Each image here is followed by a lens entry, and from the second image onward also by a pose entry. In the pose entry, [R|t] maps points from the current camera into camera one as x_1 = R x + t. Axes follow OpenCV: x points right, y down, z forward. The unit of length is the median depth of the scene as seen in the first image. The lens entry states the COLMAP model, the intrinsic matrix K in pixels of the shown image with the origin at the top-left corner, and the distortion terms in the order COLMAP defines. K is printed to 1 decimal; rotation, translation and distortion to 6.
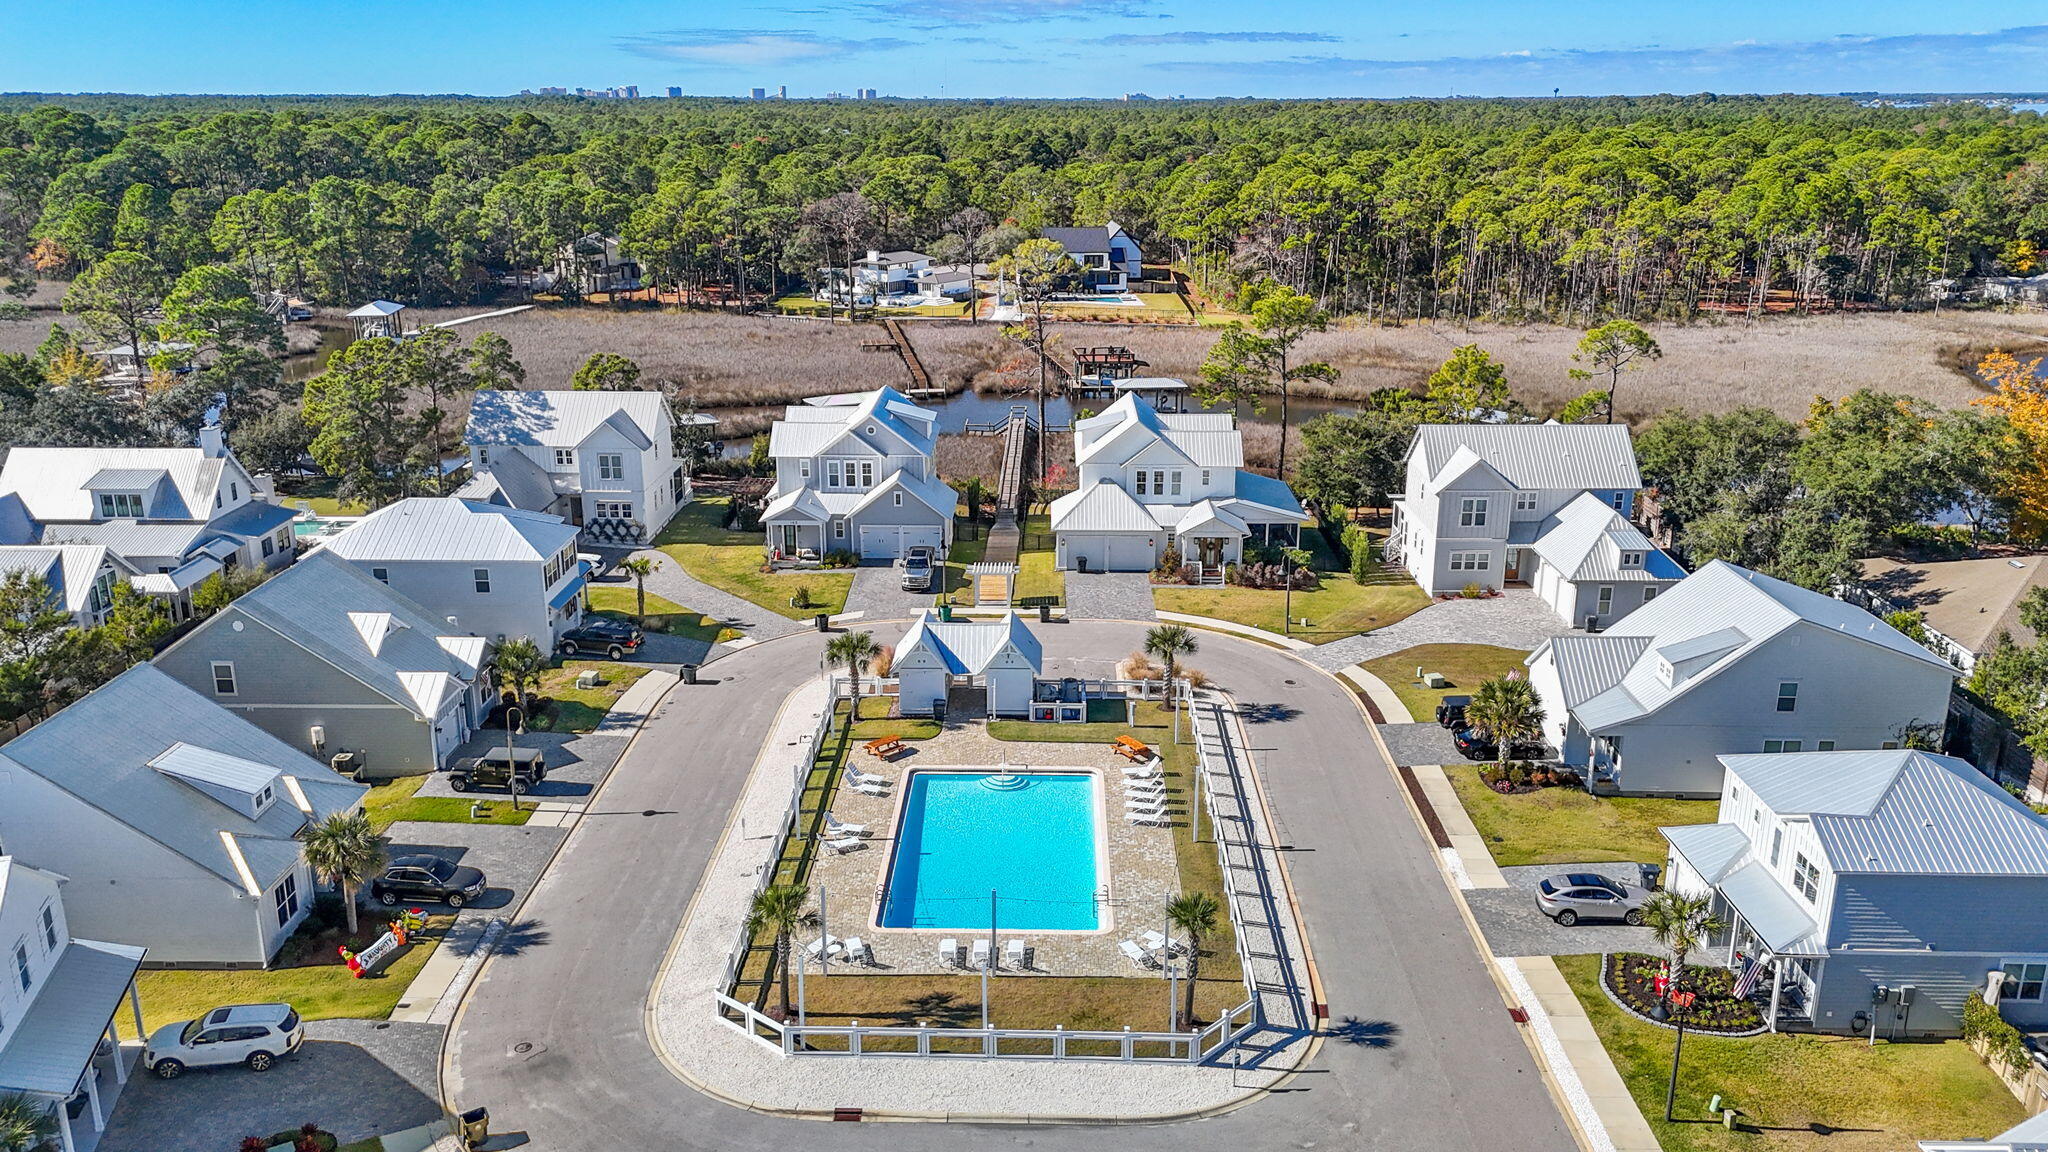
lens RADIAL K [[1481.8, 0, 1024.0], [0, 1481.8, 576.0], [0, 0, 1]] dist [0.087263, -0.099102]
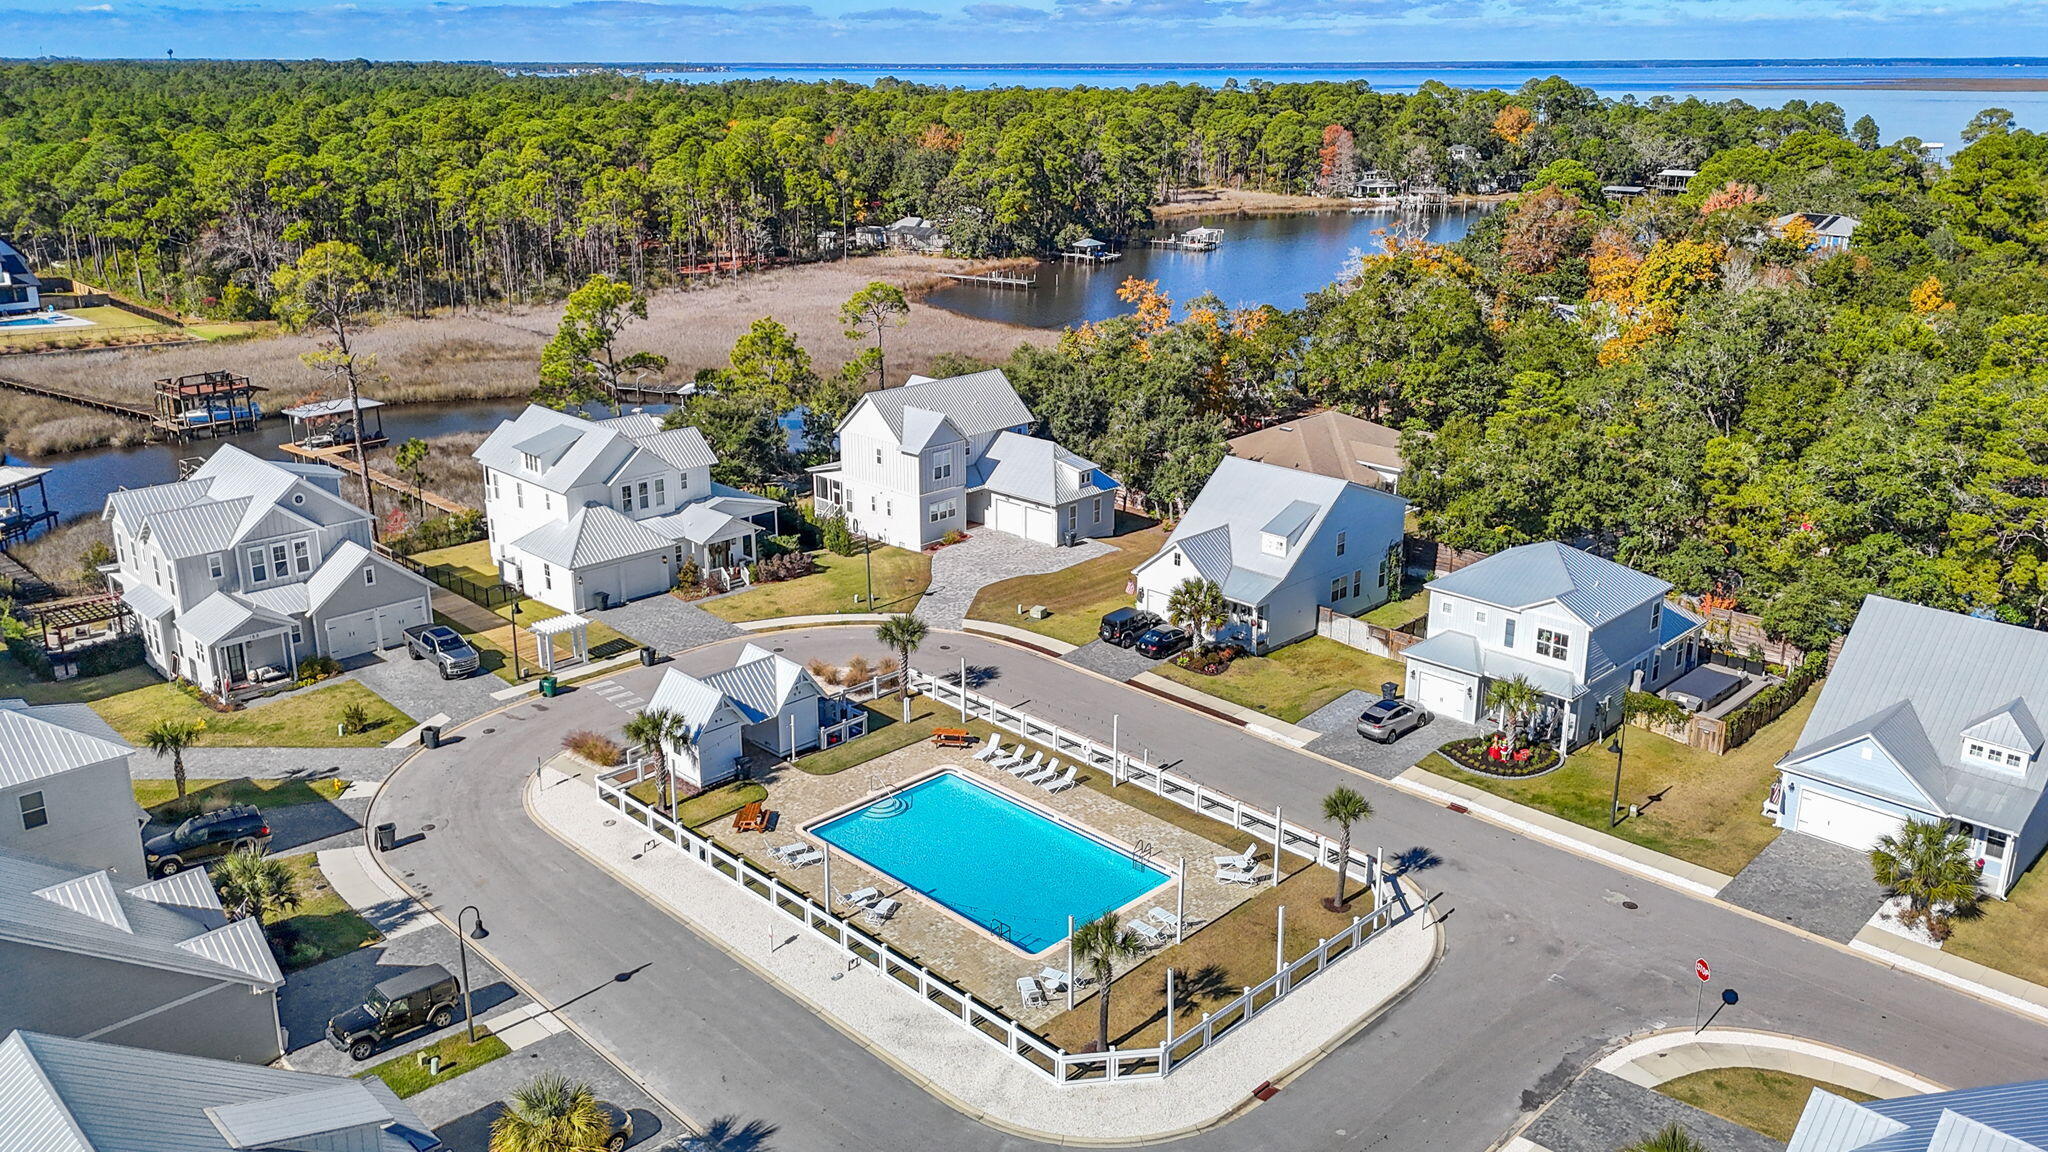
lens RADIAL K [[1560.5, 0, 1024.0], [0, 1560.5, 576.0], [0, 0, 1]] dist [0.057055, -0.007654]
pose [[0.691317, -0.222628, 0.687399, -0.442945], [0.219078, 0.971149, 0.094200, -0.057342], [-0.688539, 0.085472, 0.720145, 0.159052]]
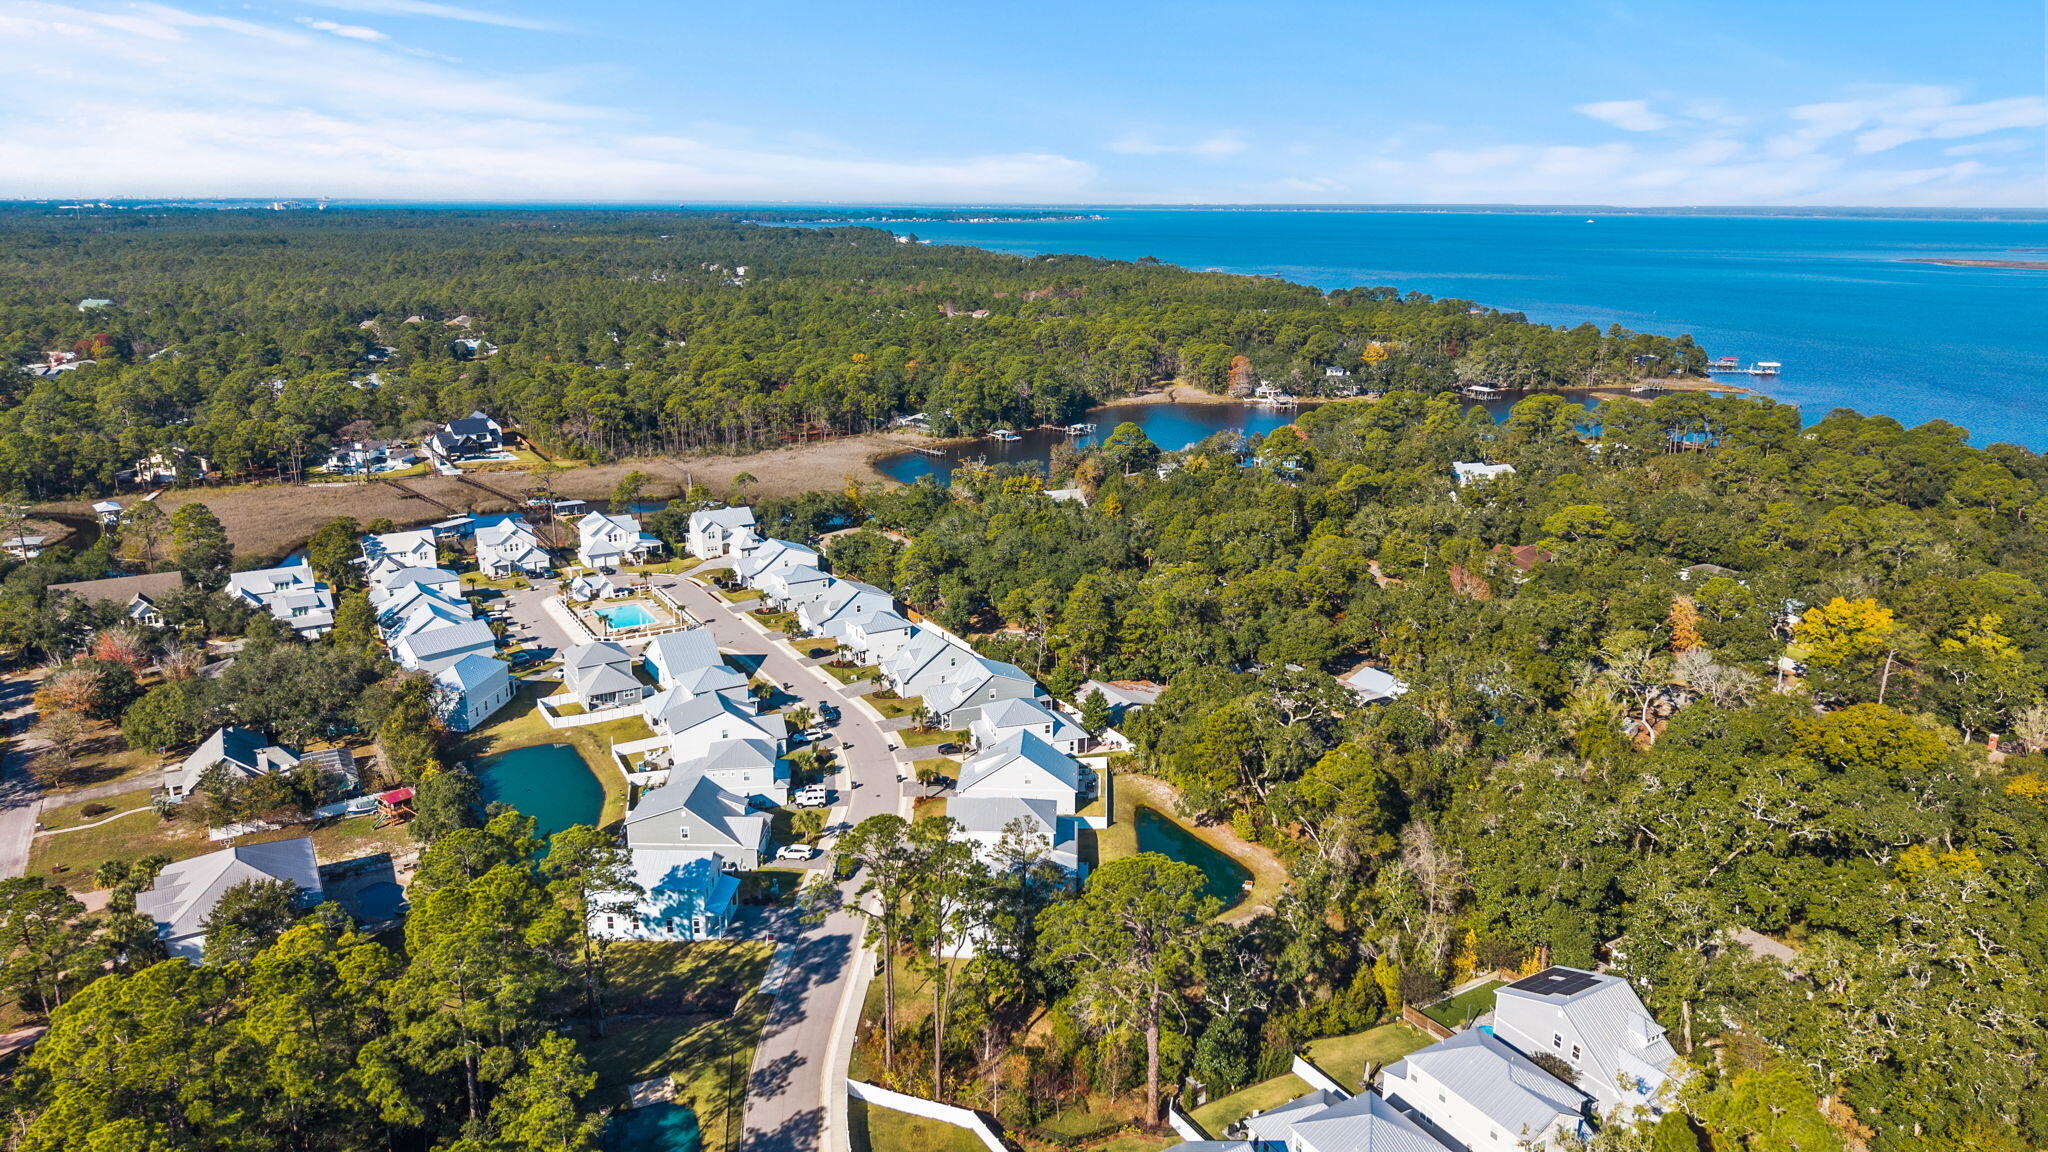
lens RADIAL K [[1481.8, 0, 1024.0], [0, 1481.8, 576.0], [0, 0, 1]] dist [0.087263, -0.099102]
pose [[0.854191, -0.130839, 0.503229, -0.836844], [0.151209, 0.988502, 0.000343, 0.160968], [-0.497488, 0.075800, 0.864153, -2.363255]]
